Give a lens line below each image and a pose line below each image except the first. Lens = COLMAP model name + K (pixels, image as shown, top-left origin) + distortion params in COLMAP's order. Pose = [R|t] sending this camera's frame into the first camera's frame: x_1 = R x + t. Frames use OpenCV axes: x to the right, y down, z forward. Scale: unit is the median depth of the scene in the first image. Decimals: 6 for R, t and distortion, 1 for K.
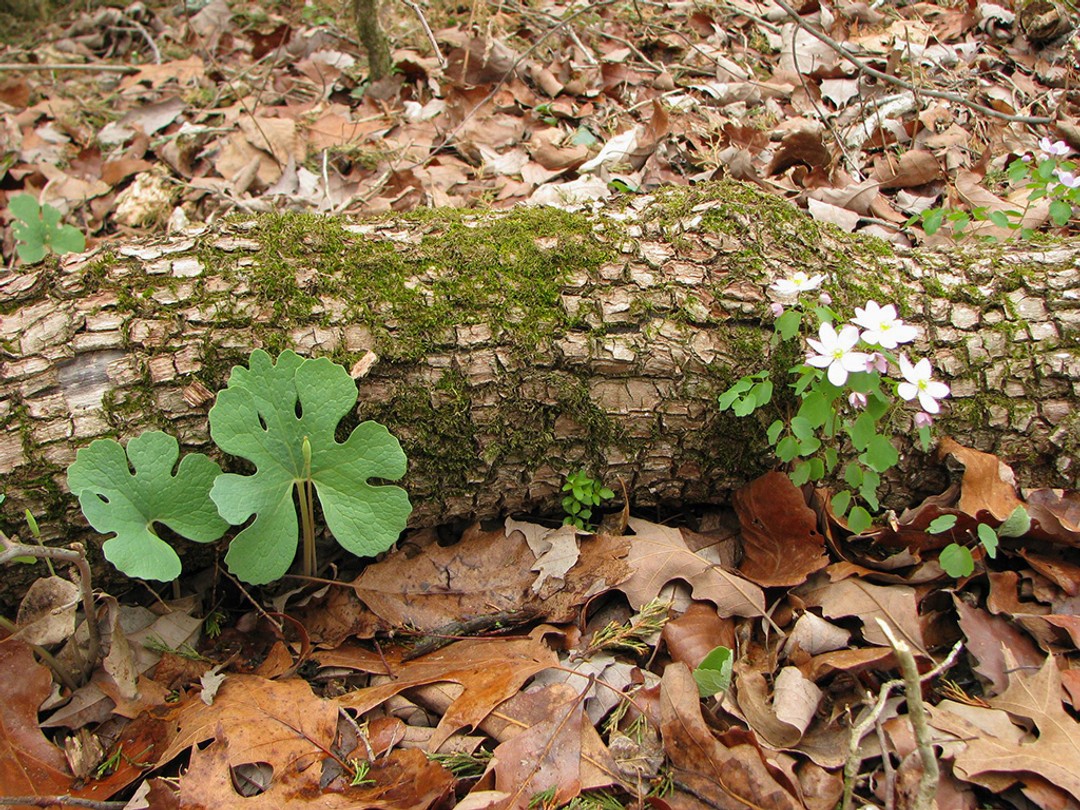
lens RADIAL K [[1134.8, 0, 568.5], [0, 1134.8, 405.1], [0, 0, 1]] dist [-0.211576, 0.215258]
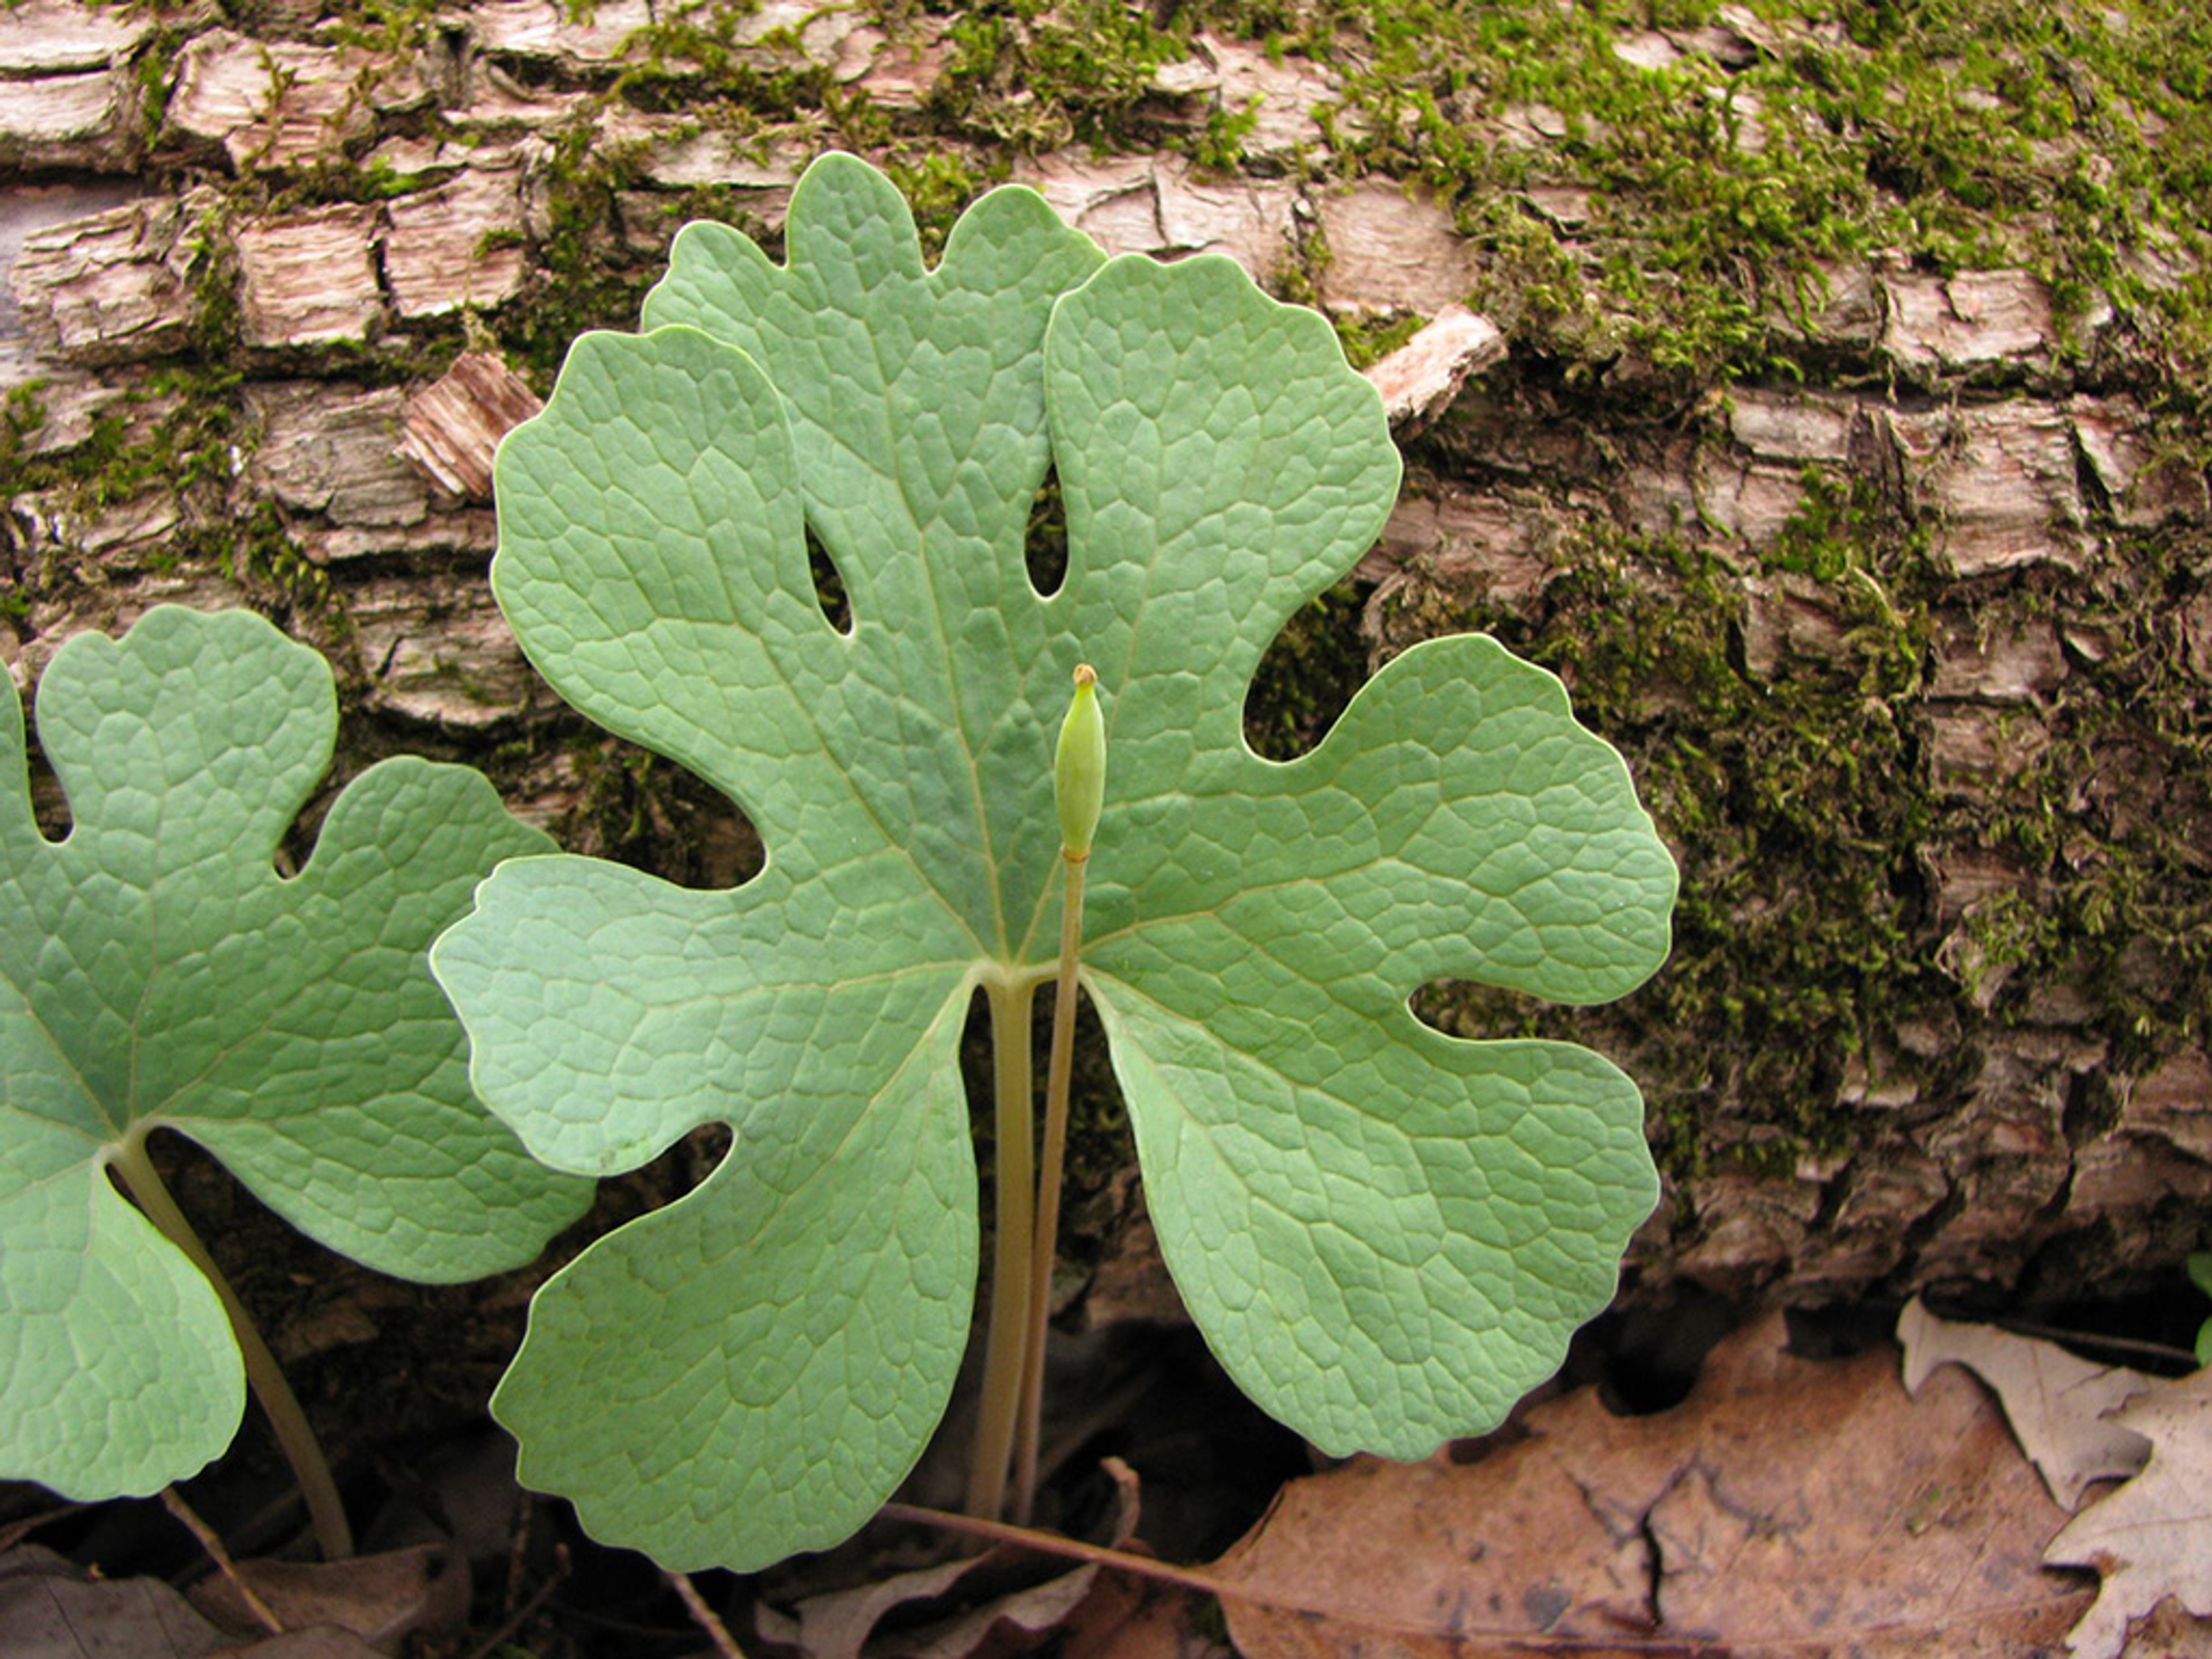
lens RADIAL K [[2324.3, 0, 1164.4], [0, 2324.3, 829.7], [0, 0, 1]] dist [-0.211576, 0.215258]
pose [[0.987740, 0.065461, -0.141718, -0.164457], [-0.081053, 0.990928, -0.107201, 0.079855], [0.133415, 0.117373, 0.984085, 0.638756]]
